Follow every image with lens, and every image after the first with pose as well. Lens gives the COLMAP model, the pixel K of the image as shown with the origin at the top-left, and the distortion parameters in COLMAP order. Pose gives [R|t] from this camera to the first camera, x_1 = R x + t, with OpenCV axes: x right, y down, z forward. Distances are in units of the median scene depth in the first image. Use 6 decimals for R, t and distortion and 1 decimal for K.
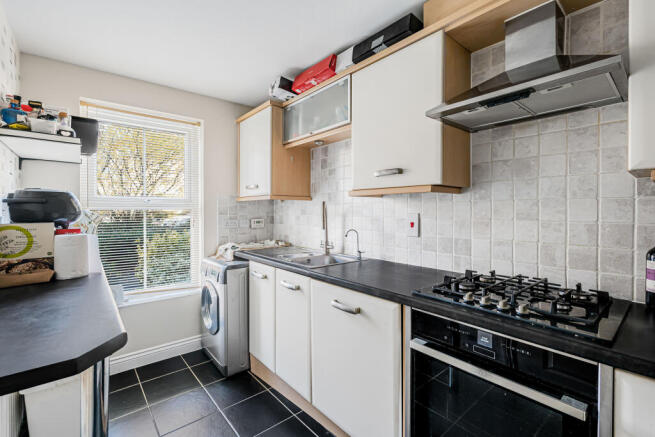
lens RADIAL K [[292.6, 0, 327.2], [0, 292.6, 215.7], [0, 0, 1]] dist [-0.000559, -0.000010]
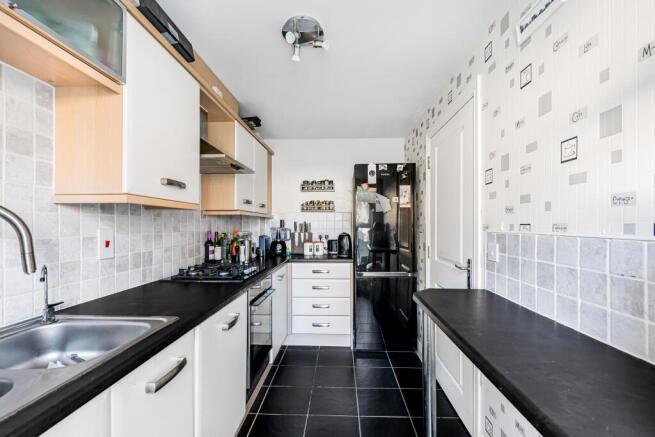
lens RADIAL K [[292.6, 0, 328.3], [0, 292.6, 222.1], [0, 0, 1]] dist [-0.000559, -0.000010]
pose [[-0.737489, 0.001340, 0.675358, -0.743388], [0.006860, 0.999961, 0.005508, -0.030476], [-0.675324, 0.008695, -0.737470, 1.305739]]
